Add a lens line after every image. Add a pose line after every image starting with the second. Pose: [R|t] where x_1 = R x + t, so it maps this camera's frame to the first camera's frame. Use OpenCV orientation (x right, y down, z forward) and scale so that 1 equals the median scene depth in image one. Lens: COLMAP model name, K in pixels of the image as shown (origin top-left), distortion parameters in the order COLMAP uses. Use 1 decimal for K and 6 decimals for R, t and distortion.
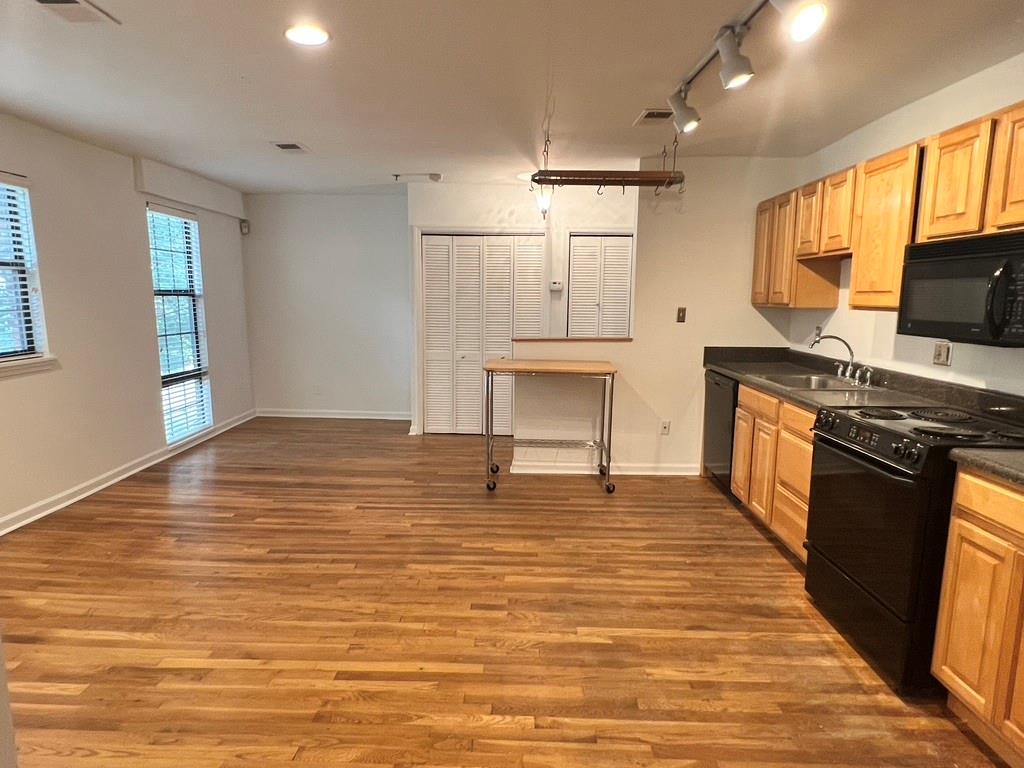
lens RADIAL K [[591.7, 0, 503.3], [0, 591.7, 390.7], [0, 0, 1]] dist [0.000044, -0.000675]
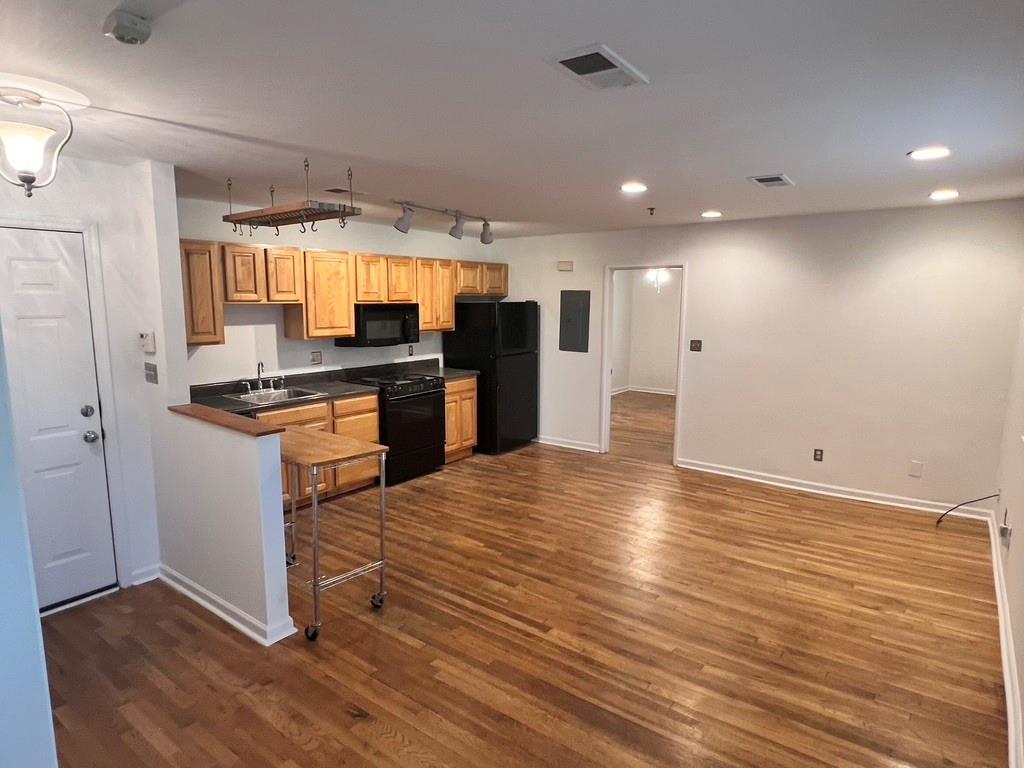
lens RADIAL K [[591.7, 0, 506.8], [0, 591.7, 386.4], [0, 0, 1]] dist [0.000044, -0.000675]
pose [[-0.809976, -0.100615, 0.577768, -0.756307], [0.080757, 0.956653, 0.279810, -0.404135], [-0.580876, 0.273298, -0.766741, 1.880520]]
